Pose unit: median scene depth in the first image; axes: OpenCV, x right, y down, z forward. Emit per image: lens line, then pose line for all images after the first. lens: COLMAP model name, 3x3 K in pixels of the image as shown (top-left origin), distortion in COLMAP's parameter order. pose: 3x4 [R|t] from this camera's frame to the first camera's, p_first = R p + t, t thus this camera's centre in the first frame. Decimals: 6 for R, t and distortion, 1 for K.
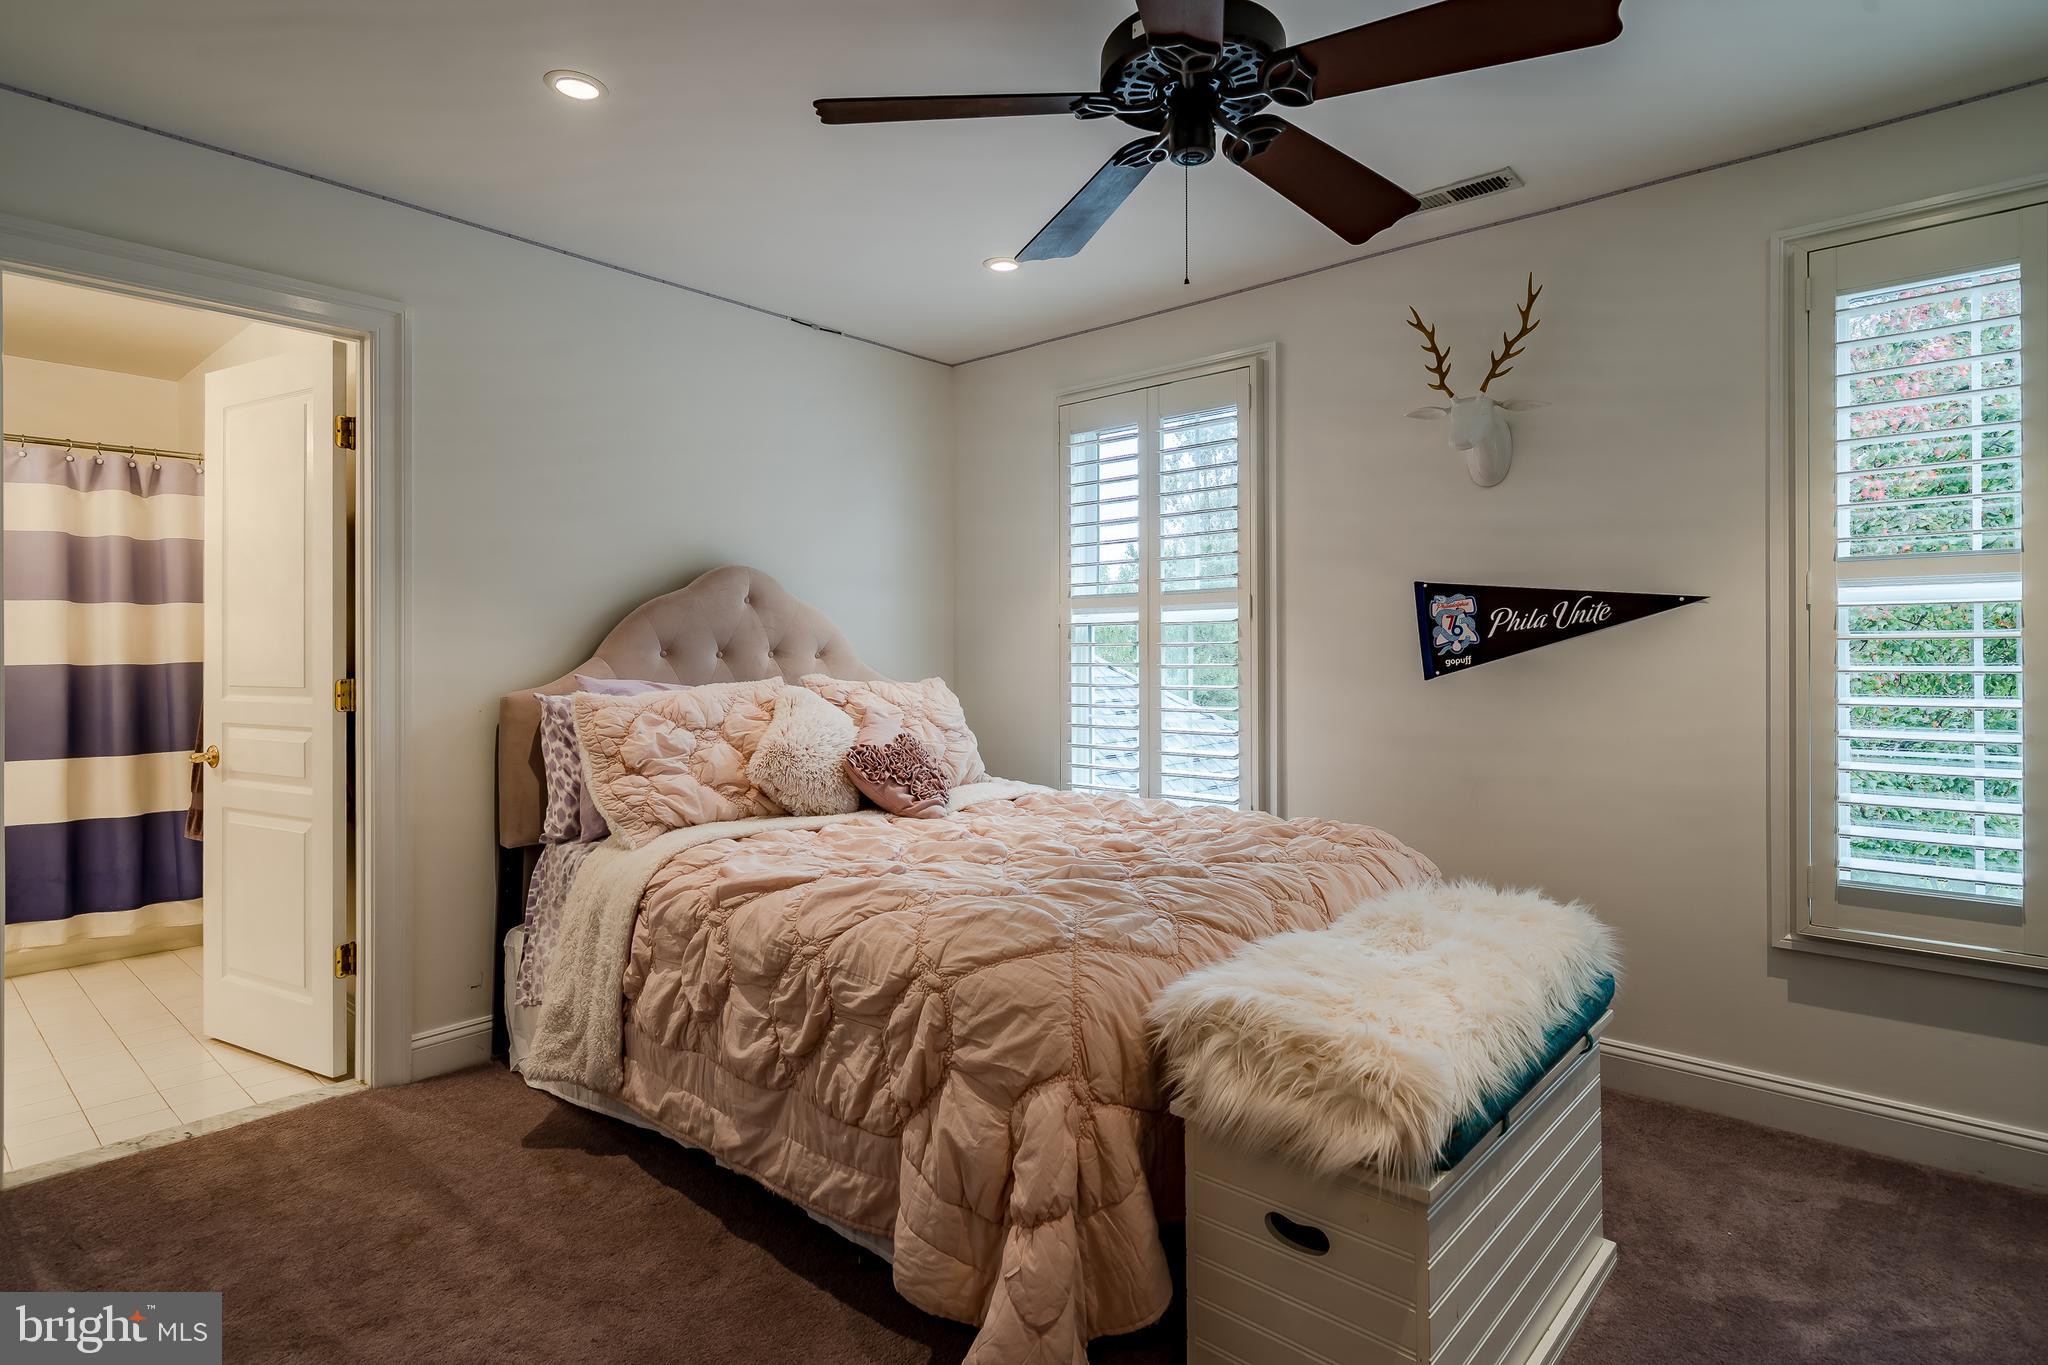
lens RADIAL K [[1053.6, 0, 1023.3], [0, 1053.6, 667.5], [0, 0, 1]] dist [0.000528, 0.000012]
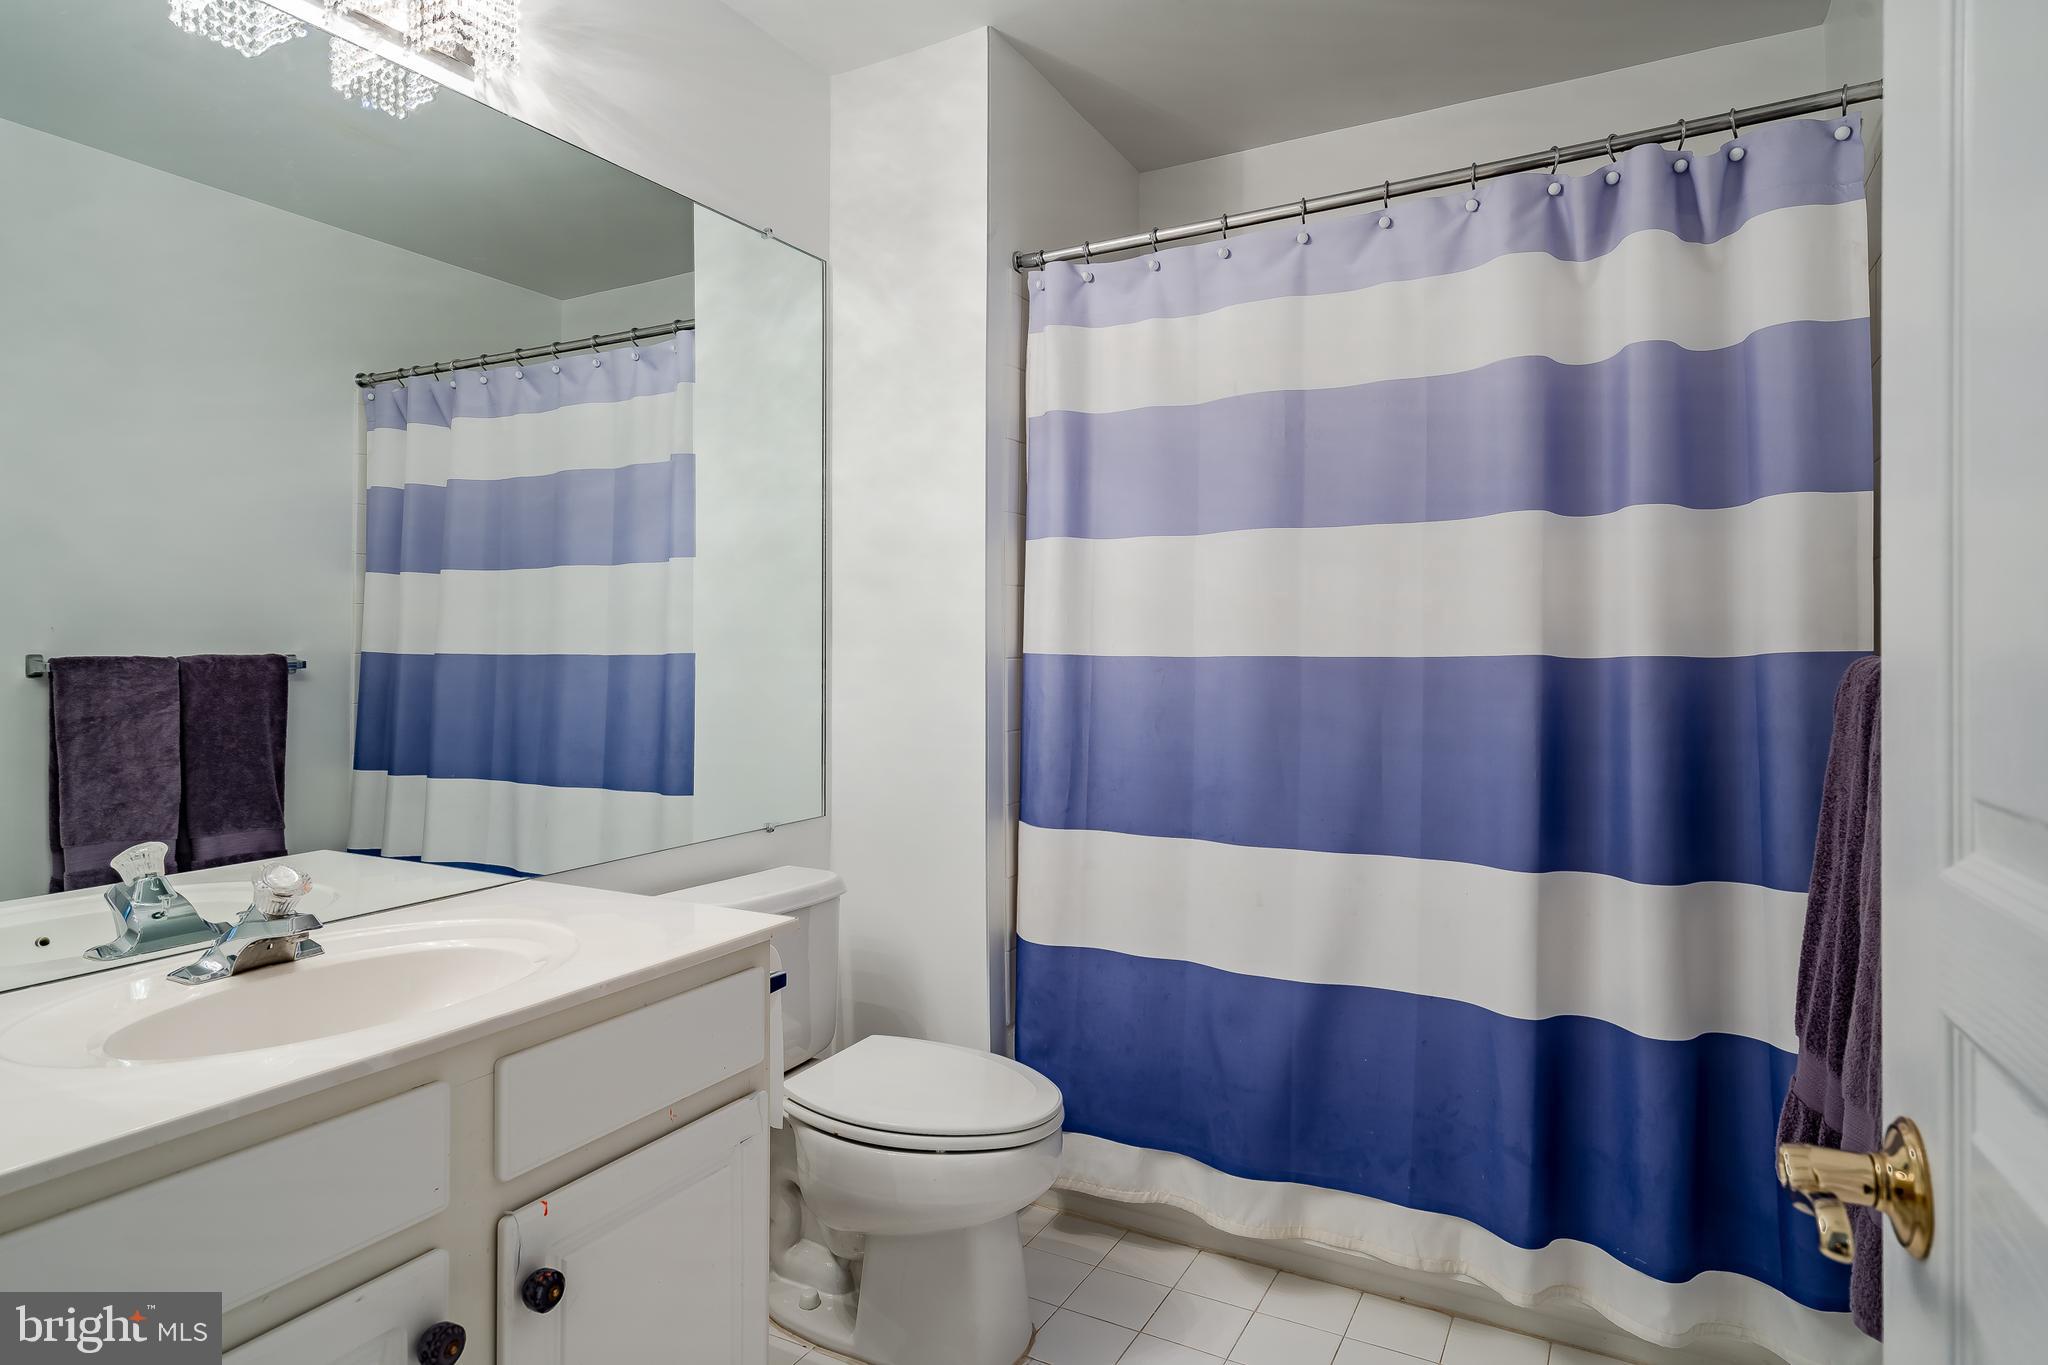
lens RADIAL K [[1115.5, 0, 1024.1], [0, 1115.5, 665.7], [0, 0, 1]] dist [-0.004085, 0.000522]
pose [[0.251603, 0.001519, -0.967829, -0.501337], [-0.005334, 0.999986, 0.000183, 0.001758], [0.967816, 0.005116, 0.251608, 0.658446]]
